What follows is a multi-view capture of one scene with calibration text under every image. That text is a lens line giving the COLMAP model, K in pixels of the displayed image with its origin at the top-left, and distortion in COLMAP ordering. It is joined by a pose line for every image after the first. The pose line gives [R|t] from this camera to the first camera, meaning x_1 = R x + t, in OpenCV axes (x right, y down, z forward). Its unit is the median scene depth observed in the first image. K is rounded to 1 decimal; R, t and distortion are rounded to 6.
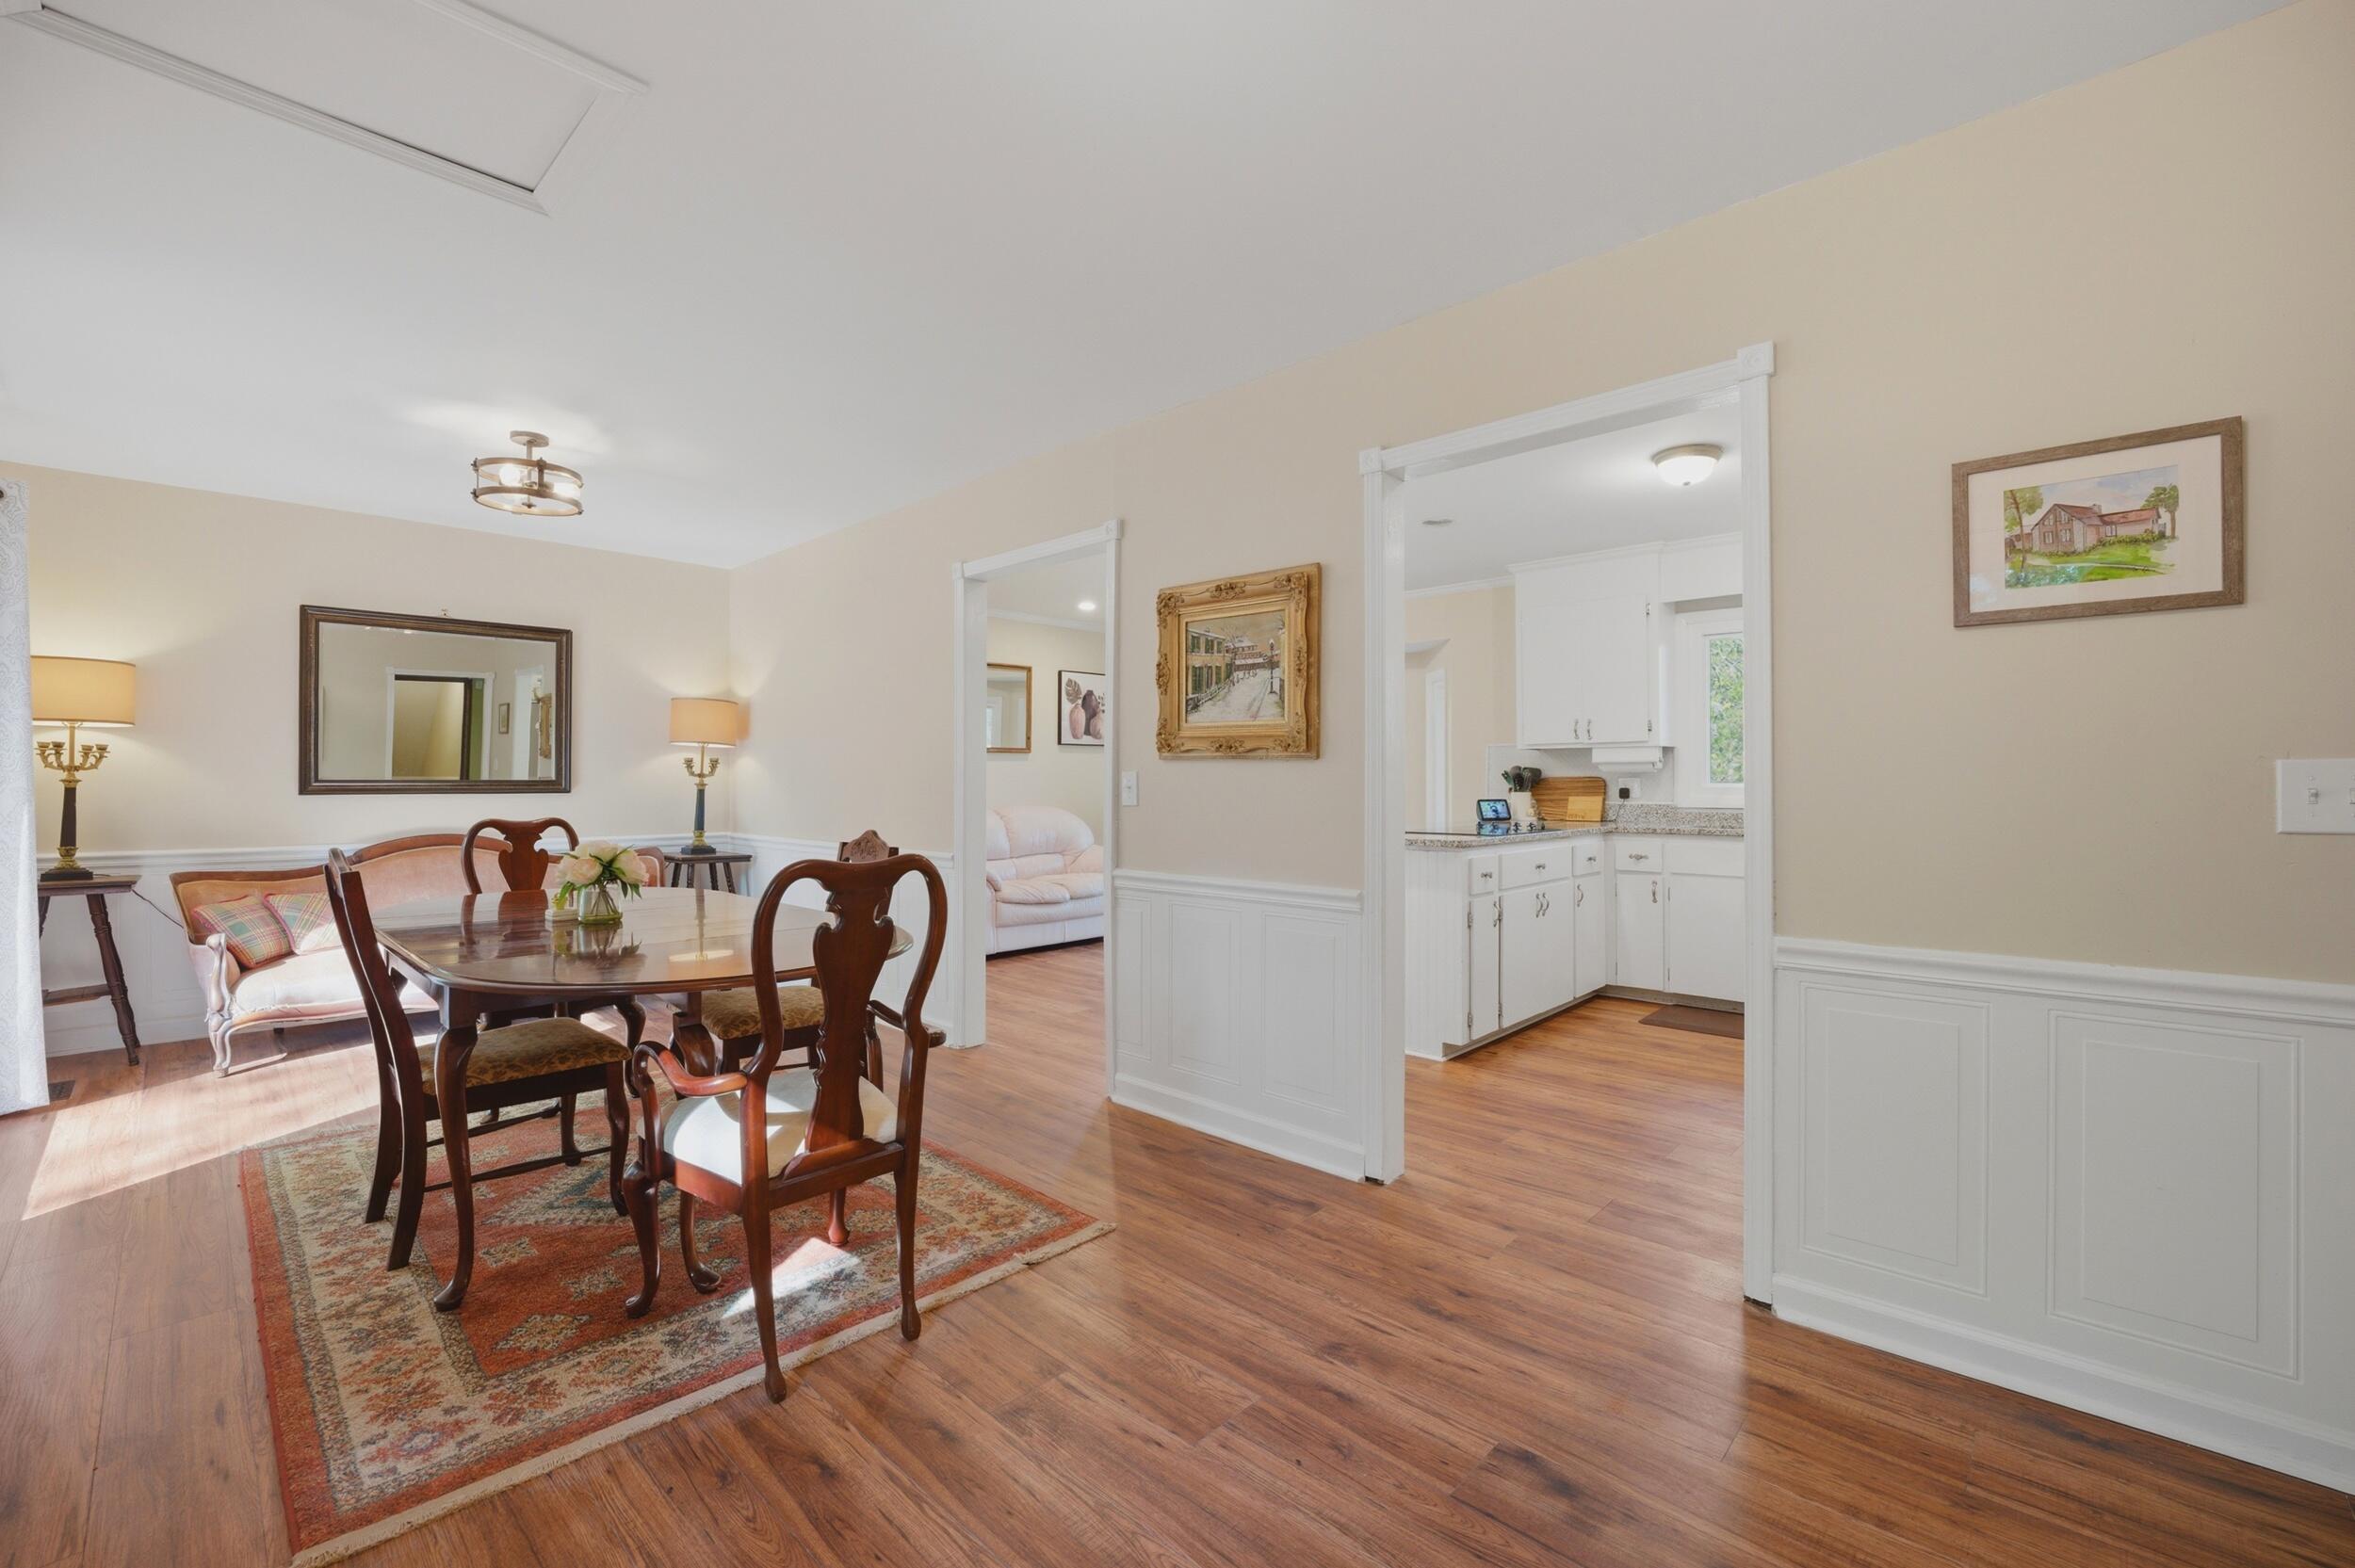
lens RADIAL K [[977.0, 0, 1165.3], [0, 977.0, 795.7], [0, 0, 1]] dist [-0.021258, 0.001036]
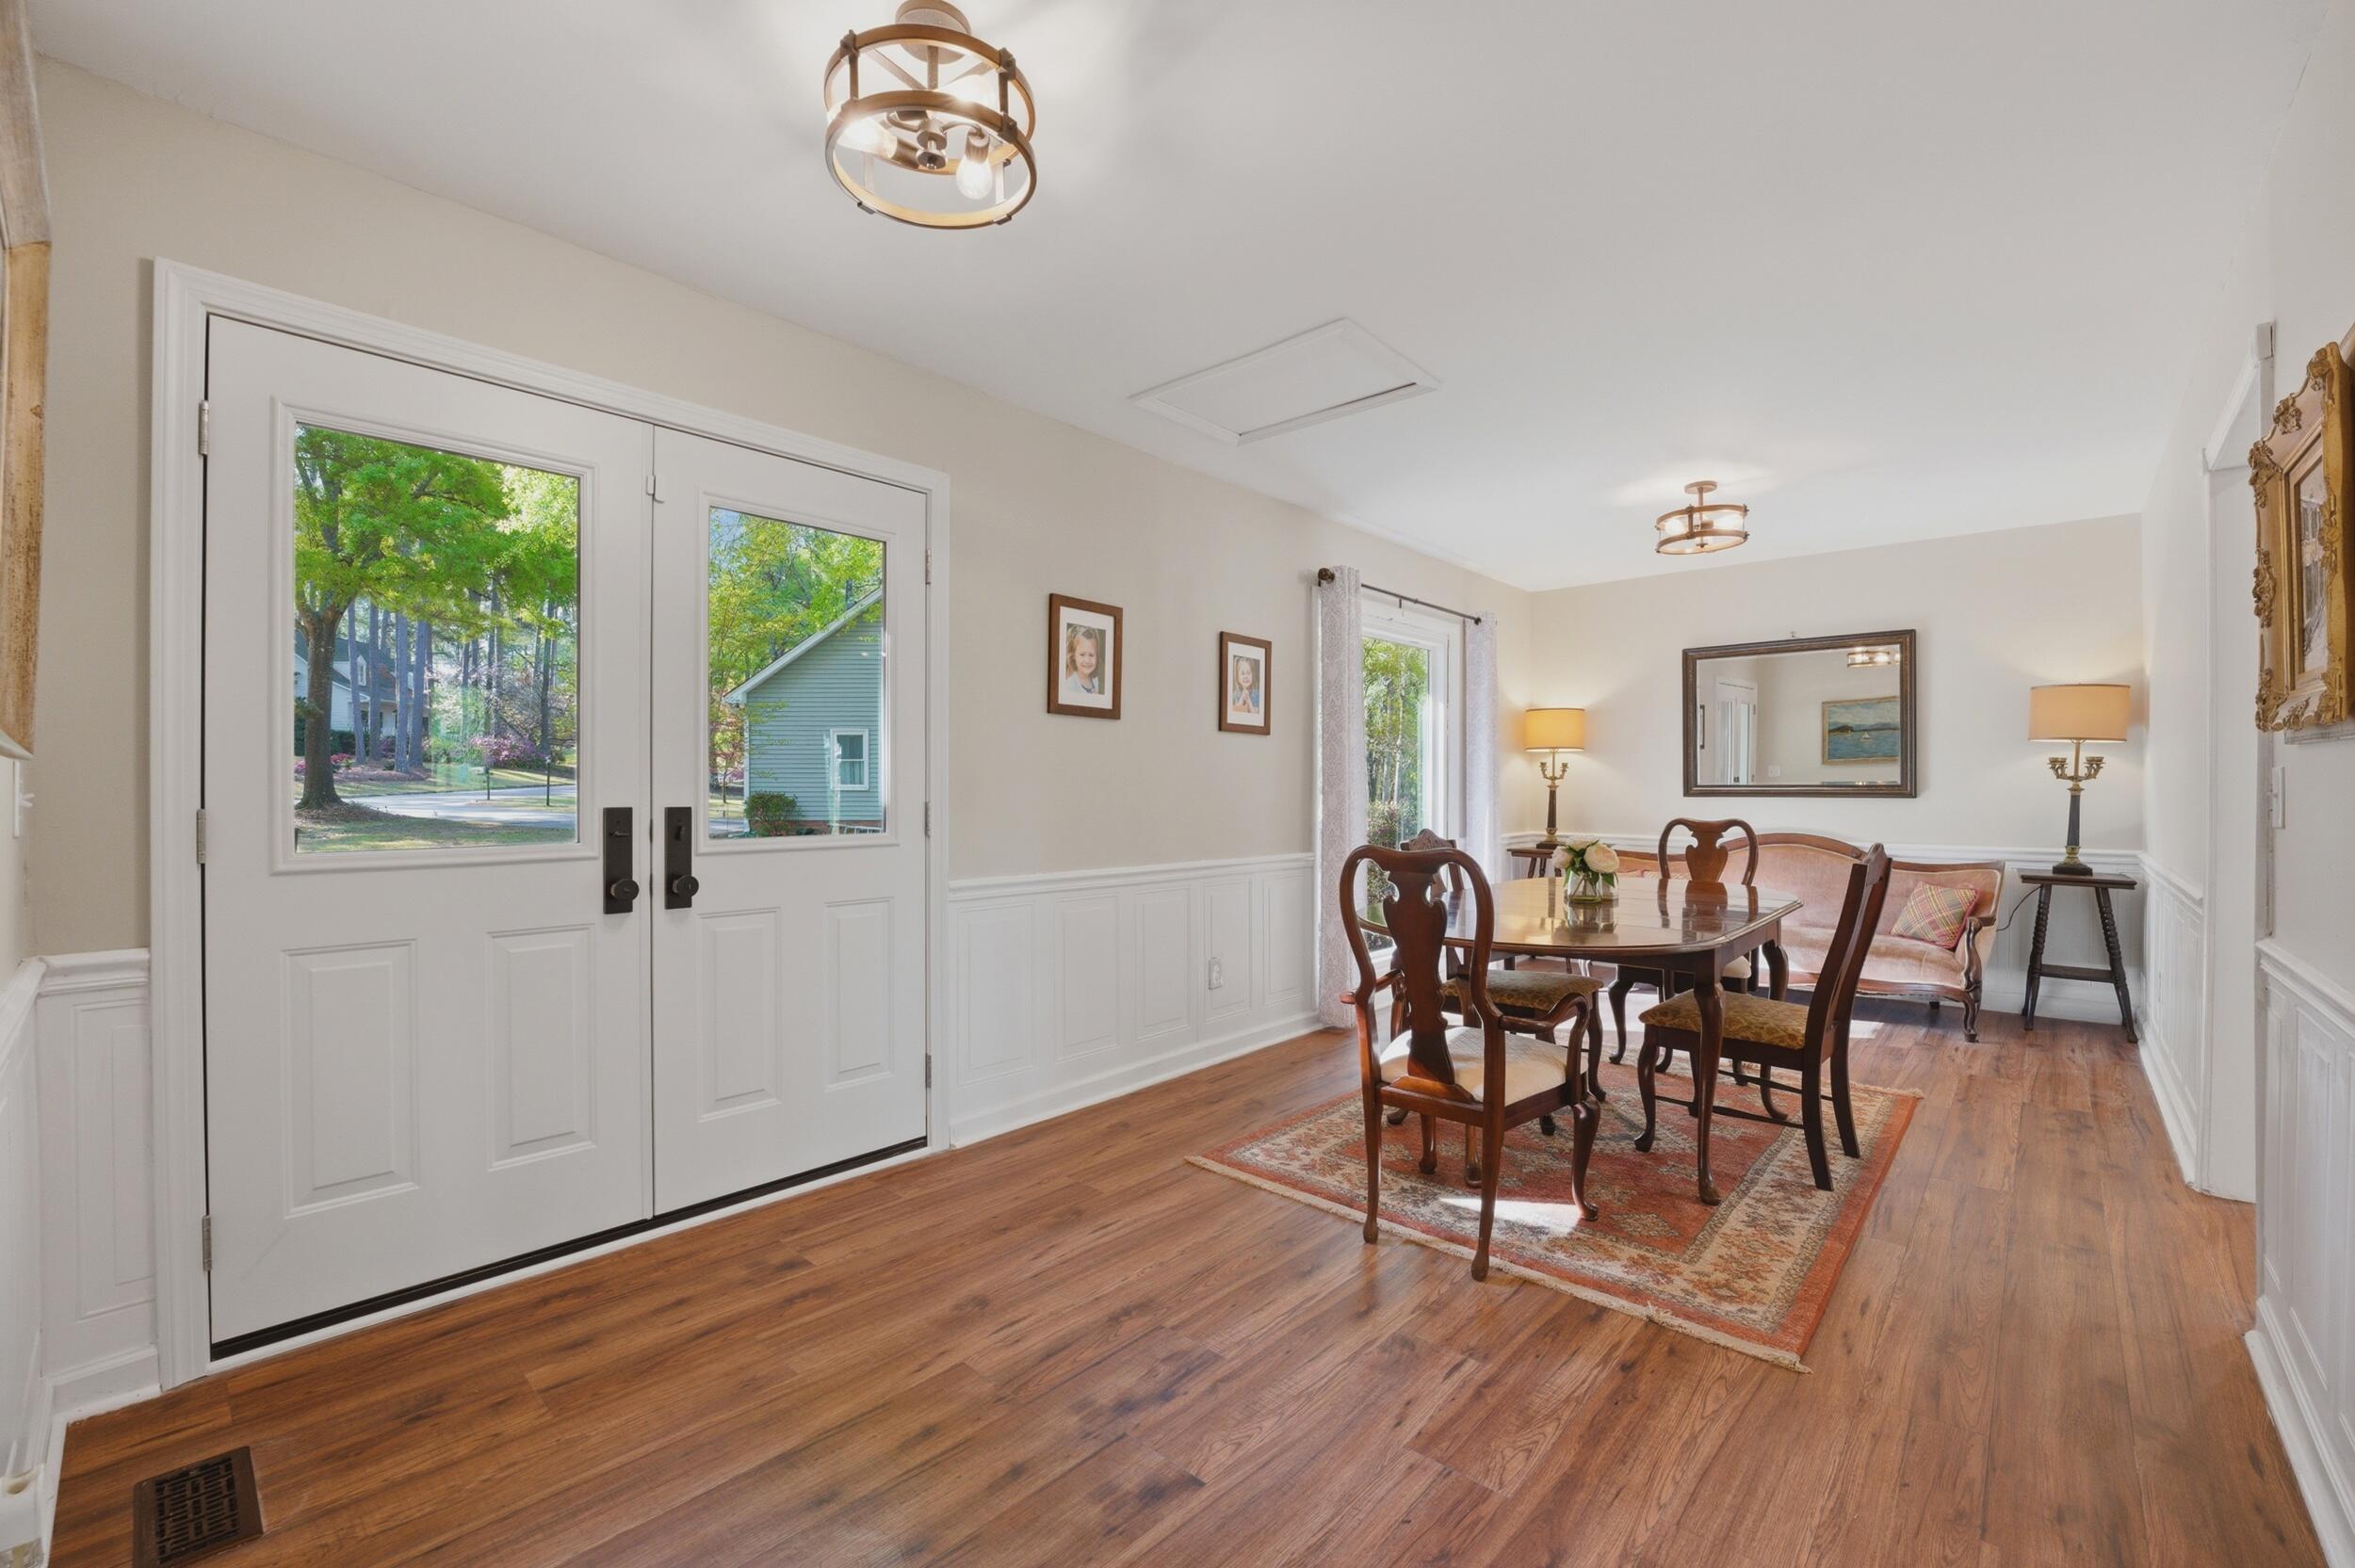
lens RADIAL K [[977.0, 0, 1165.3], [0, 977.0, 795.7], [0, 0, 1]] dist [-0.021258, 0.001036]
pose [[0.028977, 0.005983, -0.999562, 0.637647], [-0.013180, 0.999897, 0.005603, -0.001539], [0.999493, 0.013012, 0.029053, 0.448622]]
